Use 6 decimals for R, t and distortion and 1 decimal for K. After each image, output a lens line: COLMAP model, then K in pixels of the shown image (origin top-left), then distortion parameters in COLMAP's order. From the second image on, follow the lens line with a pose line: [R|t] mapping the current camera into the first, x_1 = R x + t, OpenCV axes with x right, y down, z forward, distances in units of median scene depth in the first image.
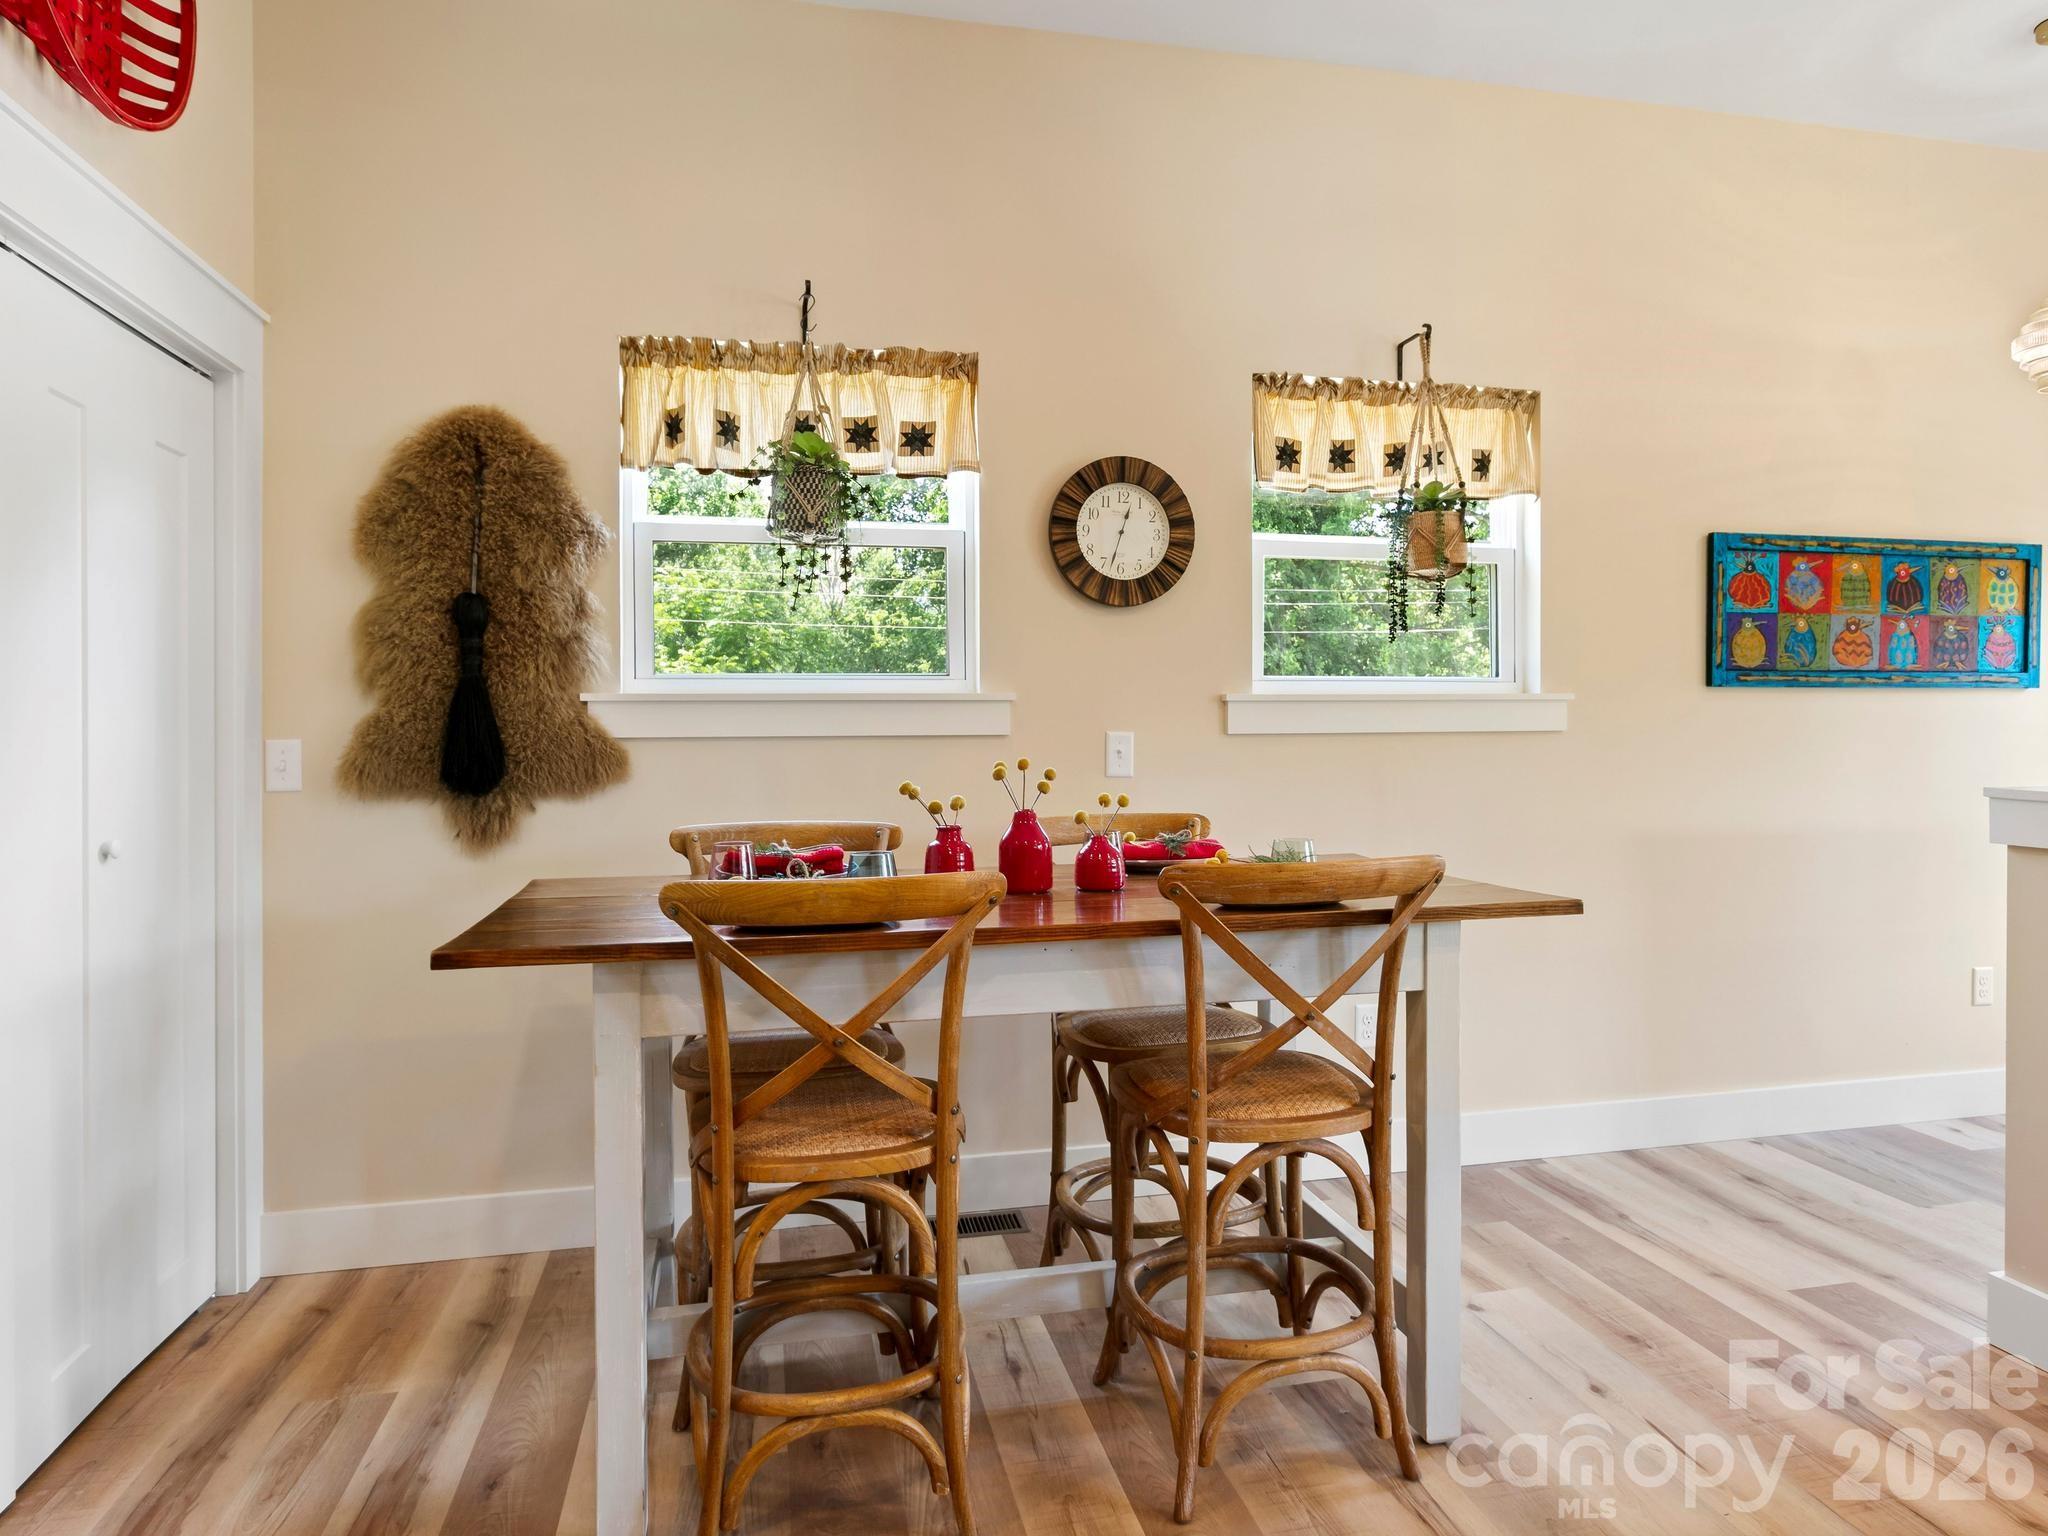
lens RADIAL K [[1215.1, 0, 1028.8], [0, 1215.1, 737.4], [0, 0, 1]] dist [-0.002566, 0.002367]
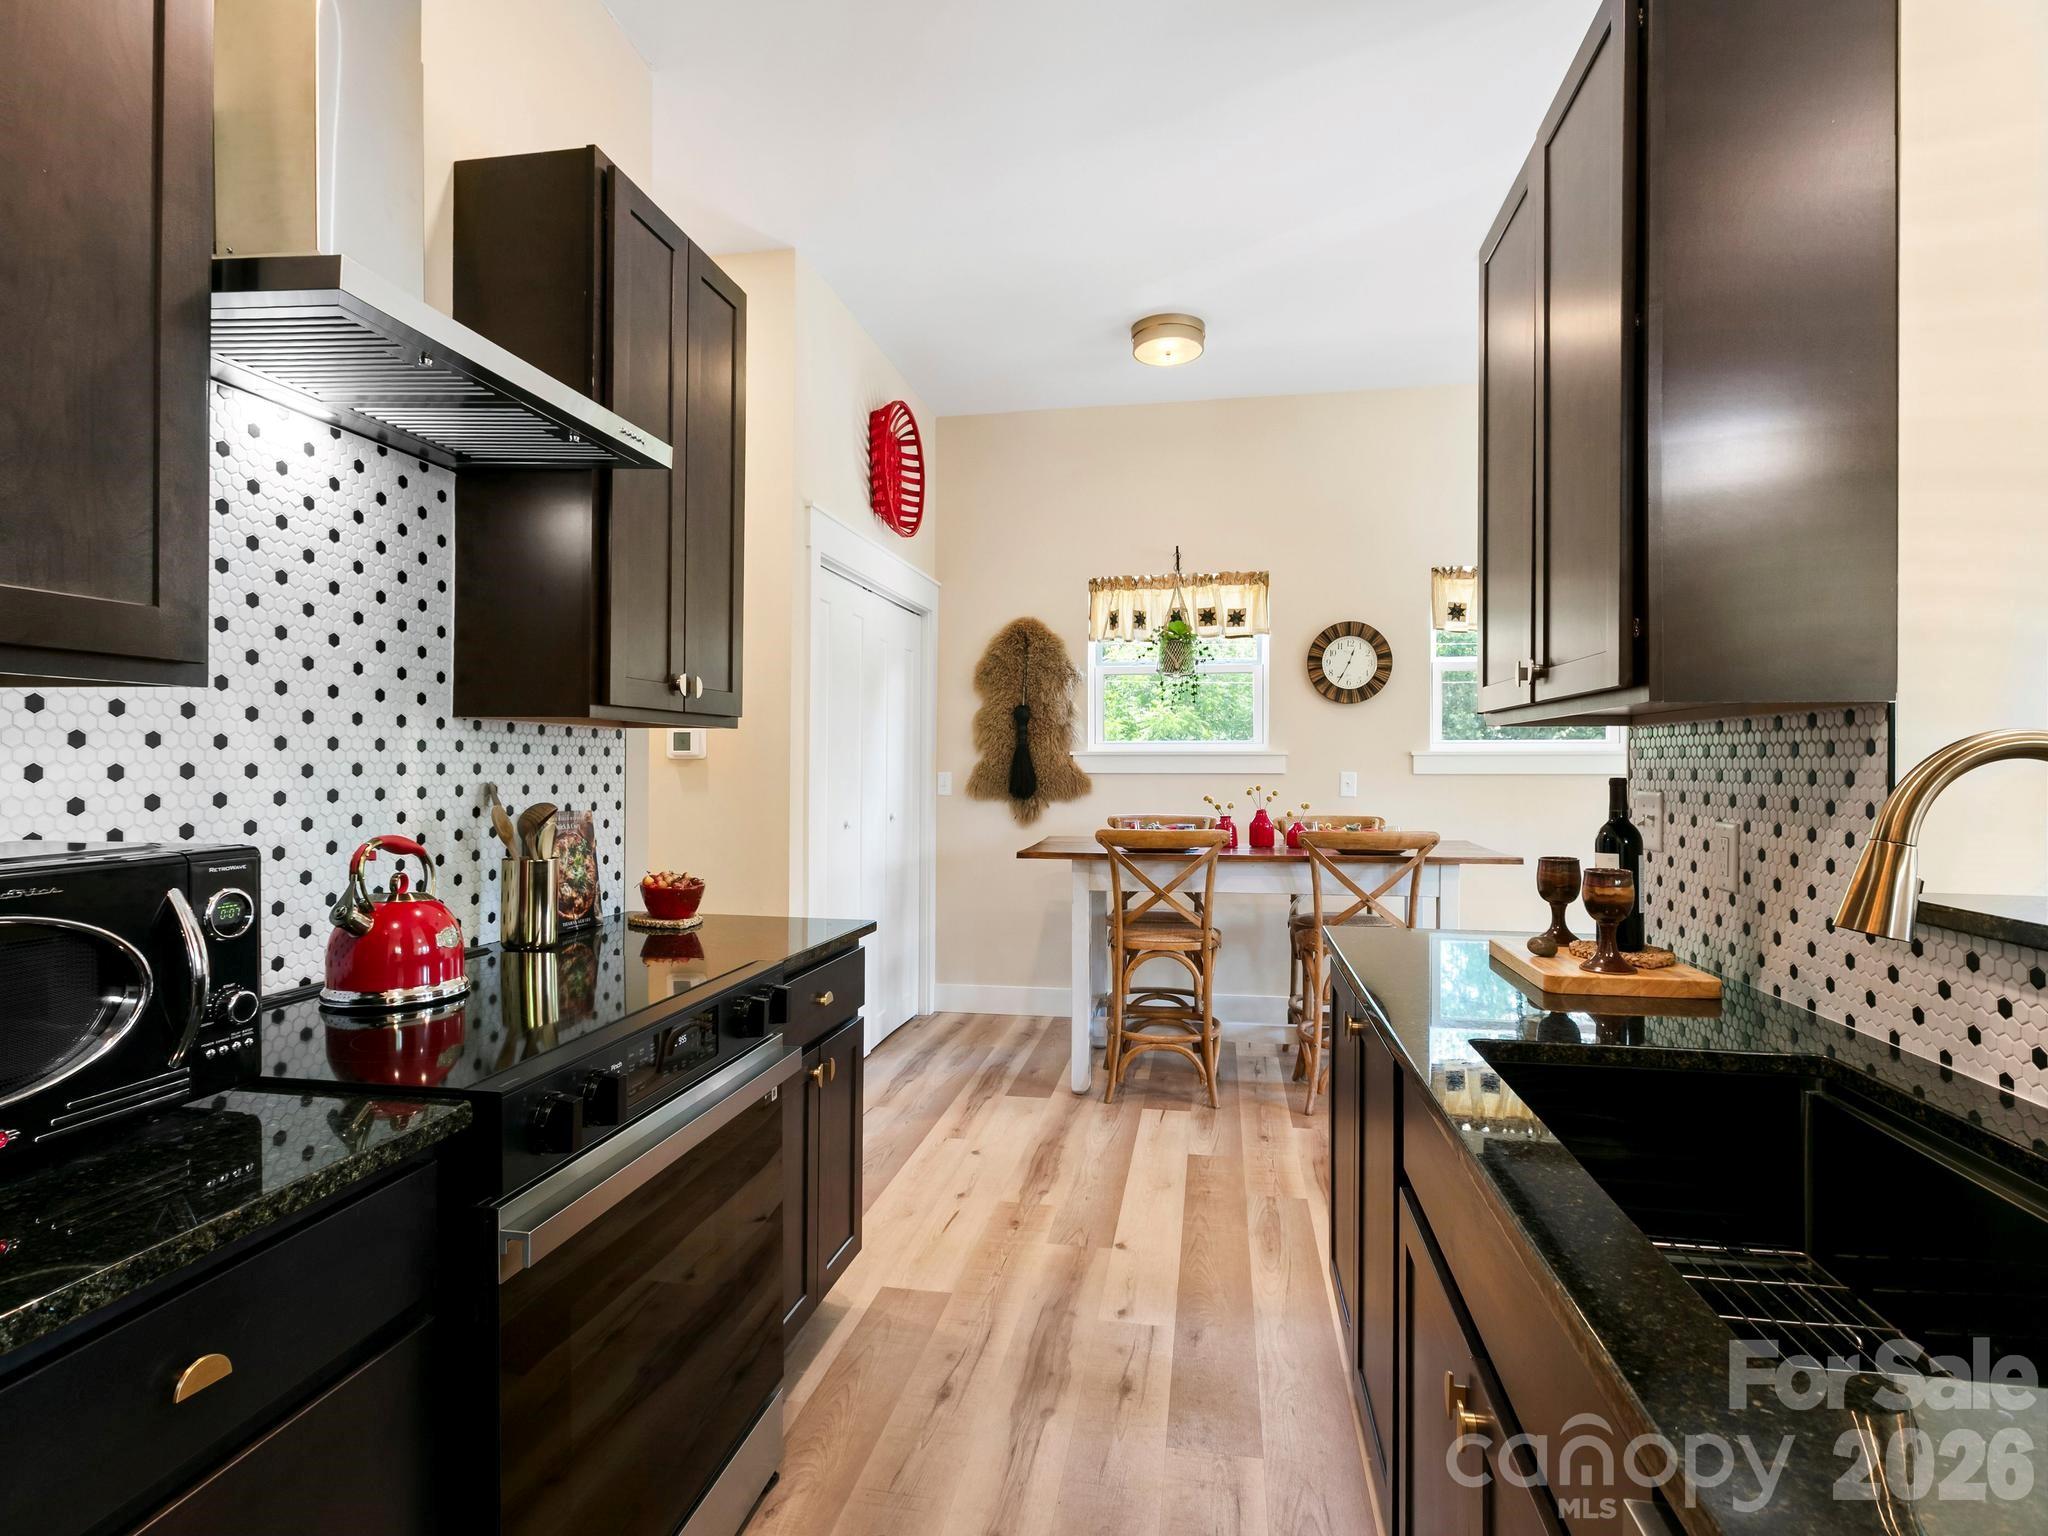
lens RADIAL K [[1054.7, 0, 1049.4], [0, 1054.7, 772.2], [0, 0, 1]] dist [0.000449, 0.001064]
pose [[0.929978, 0.009624, -0.367490, 0.269914], [-0.008140, 0.999951, 0.005590, -0.010799], [0.367526, -0.002207, 0.930011, -0.711476]]
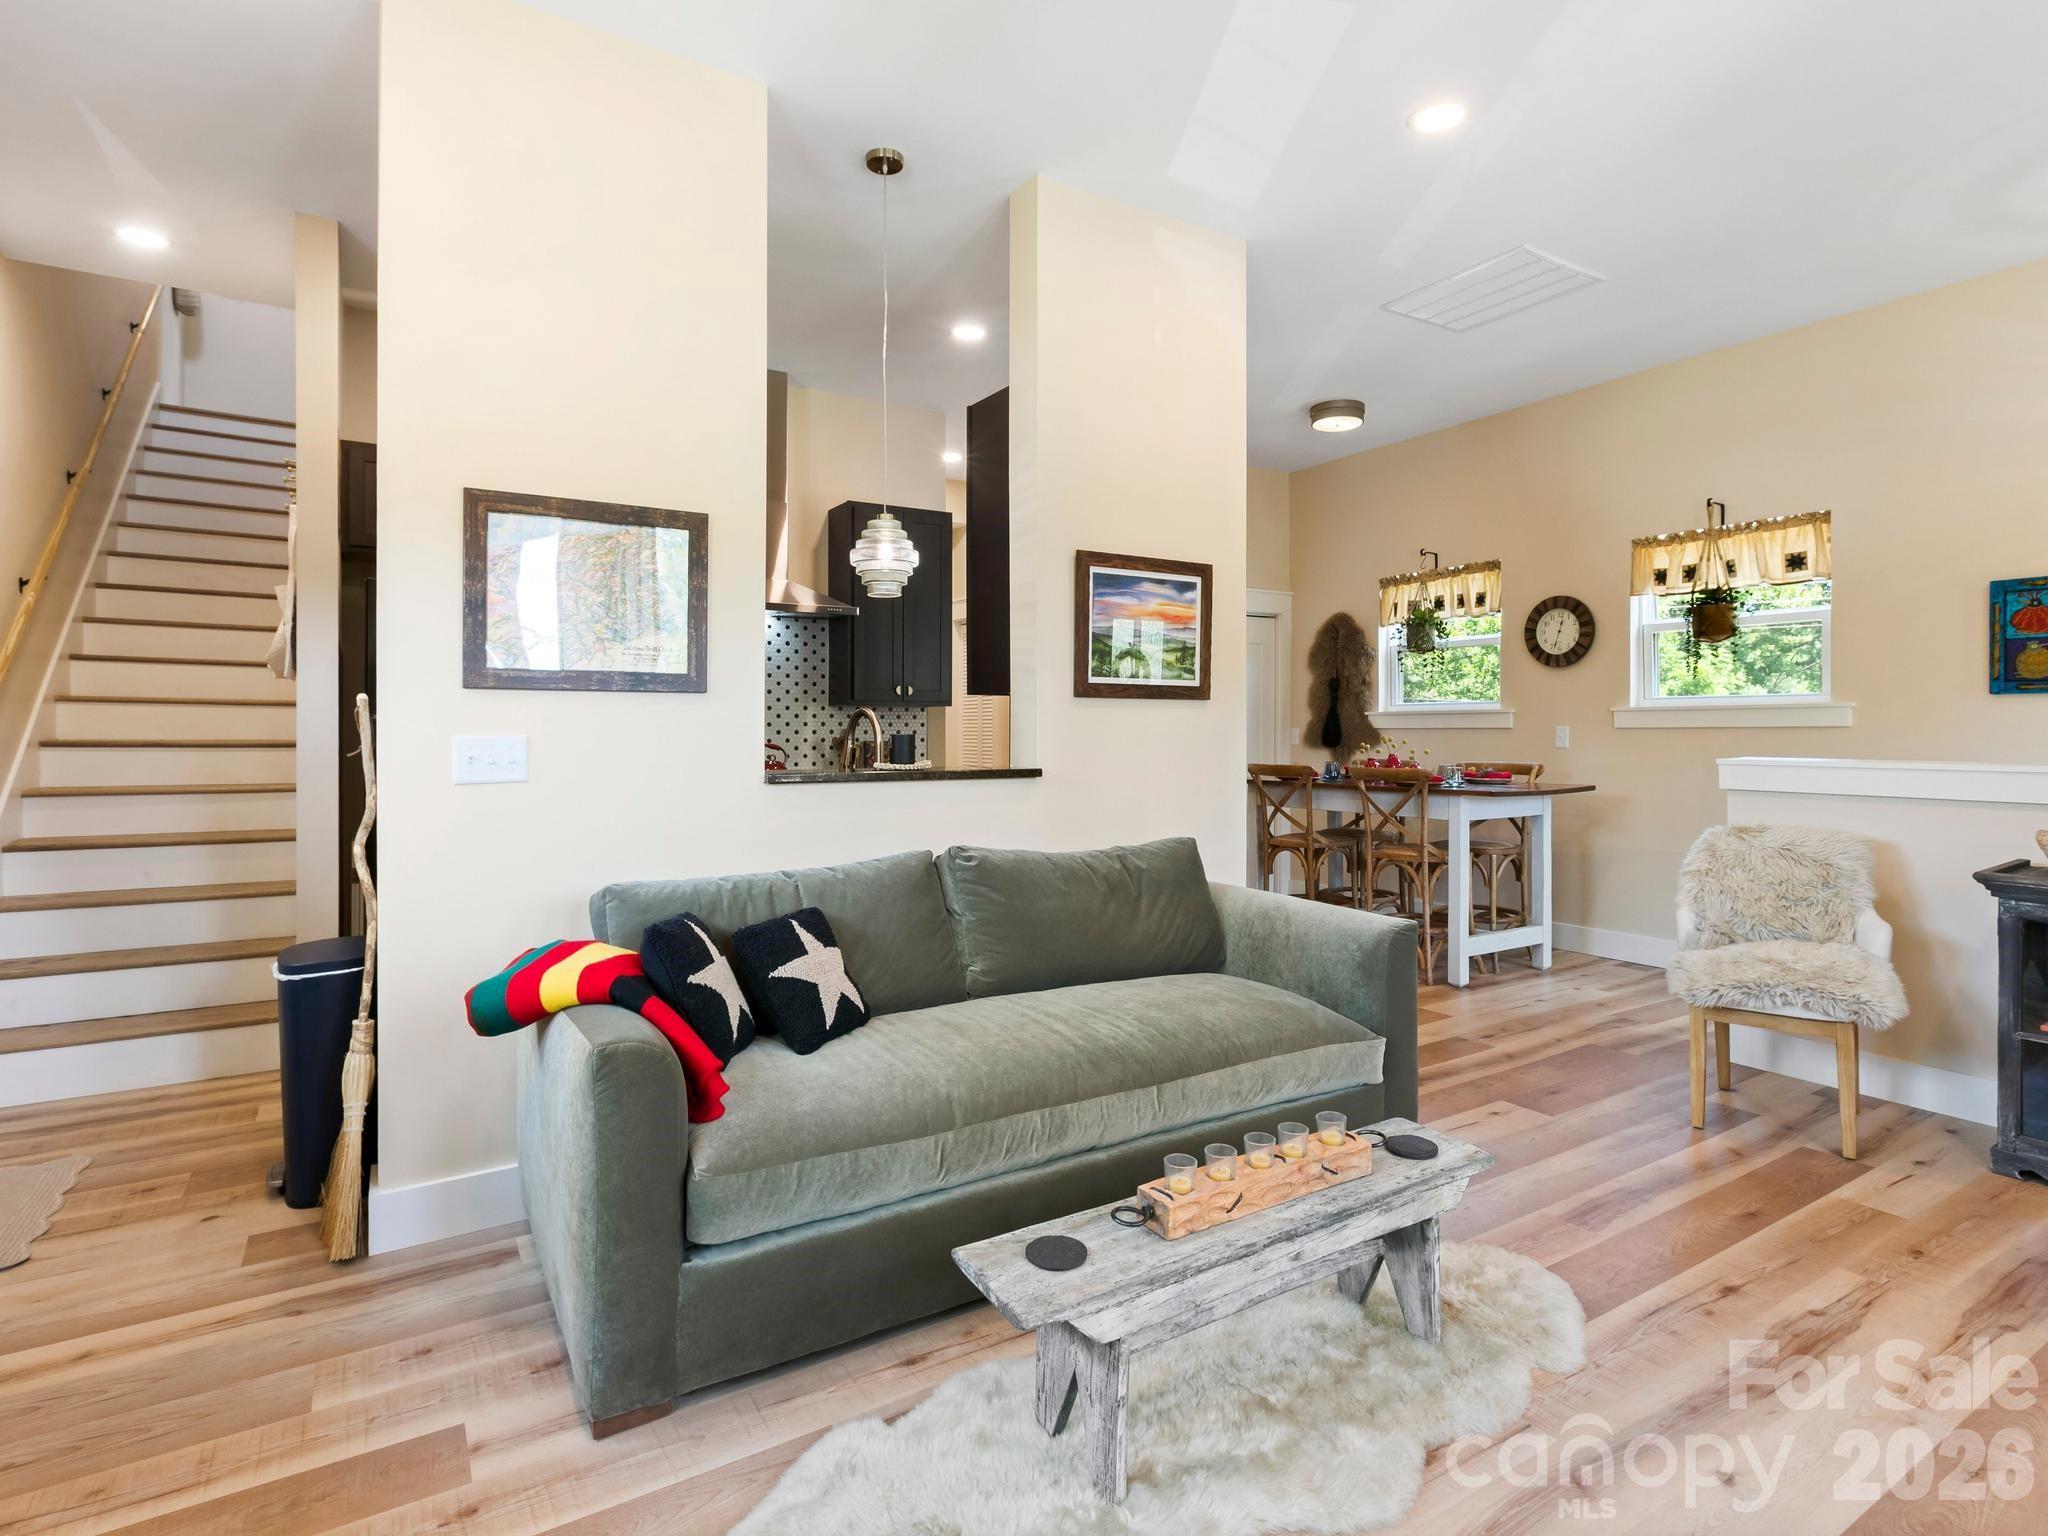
lens RADIAL K [[1068.3, 0, 1057.6], [0, 1068.3, 732.3], [0, 0, 1]] dist [0.017094, -0.011048]
pose [[0.350297, 0.007668, -0.936607, 1.682004], [-0.003395, 0.999970, 0.006917, -0.005751], [0.936633, 0.000757, 0.350312, -0.508953]]
